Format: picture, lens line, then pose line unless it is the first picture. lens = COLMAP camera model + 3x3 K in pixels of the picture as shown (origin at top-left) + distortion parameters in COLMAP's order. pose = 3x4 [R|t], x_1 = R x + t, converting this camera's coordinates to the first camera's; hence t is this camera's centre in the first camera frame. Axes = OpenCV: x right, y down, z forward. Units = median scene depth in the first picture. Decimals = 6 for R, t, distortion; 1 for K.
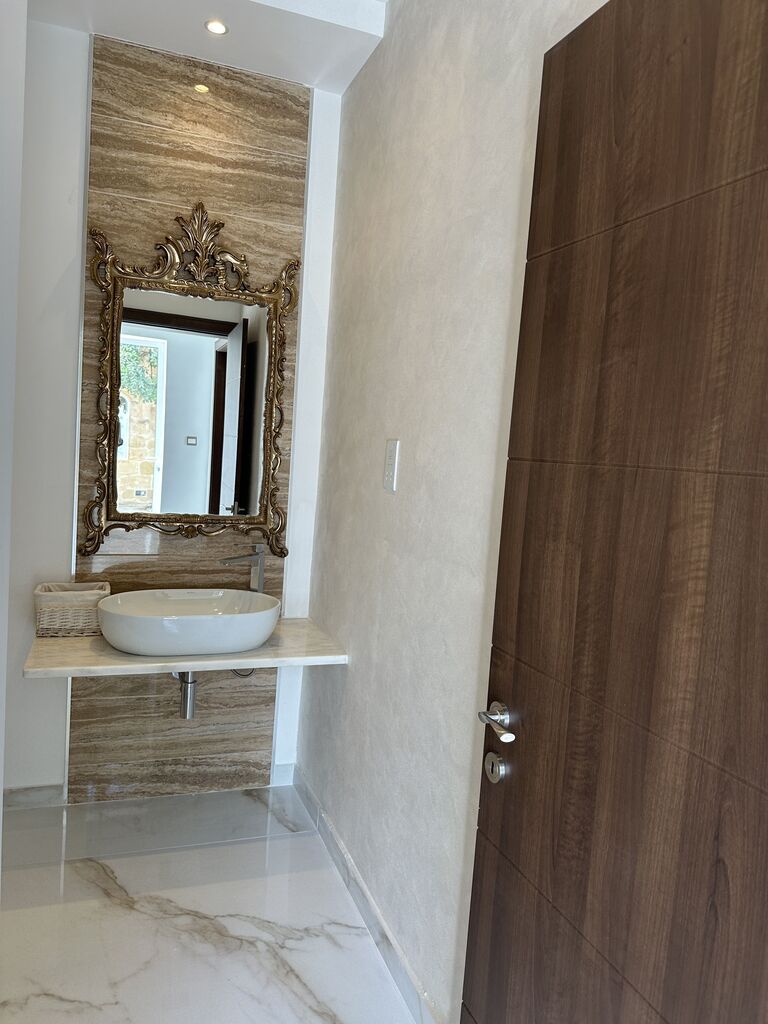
lens RADIAL K [[714.9, 0, 384.0], [0, 714.9, 512.0], [0, 0, 1]] dist [0.093809, -0.120928]
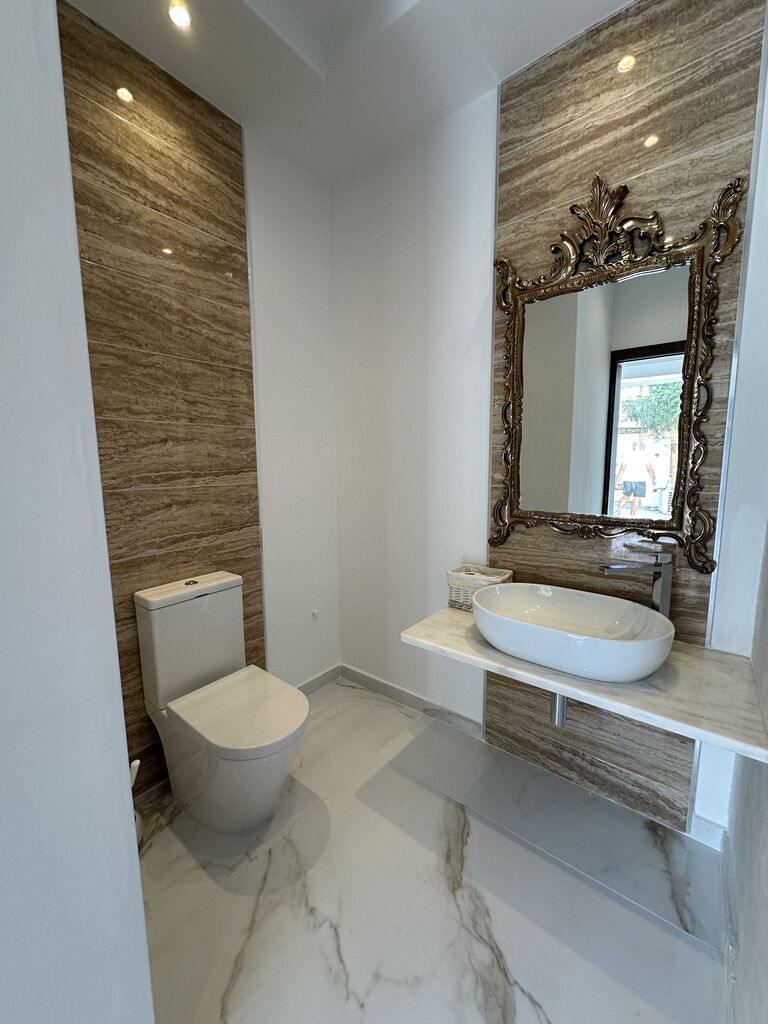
lens RADIAL K [[408.4, 0, 382.4], [0, 408.4, 512.5], [0, 0, 1]] dist [-0.002318, 0.000097]
pose [[0.515590, 0.037052, -0.856034, 0.062252], [-0.030126, 0.999231, 0.025105, -0.005321], [0.856305, 0.012845, 0.516310, 0.480215]]
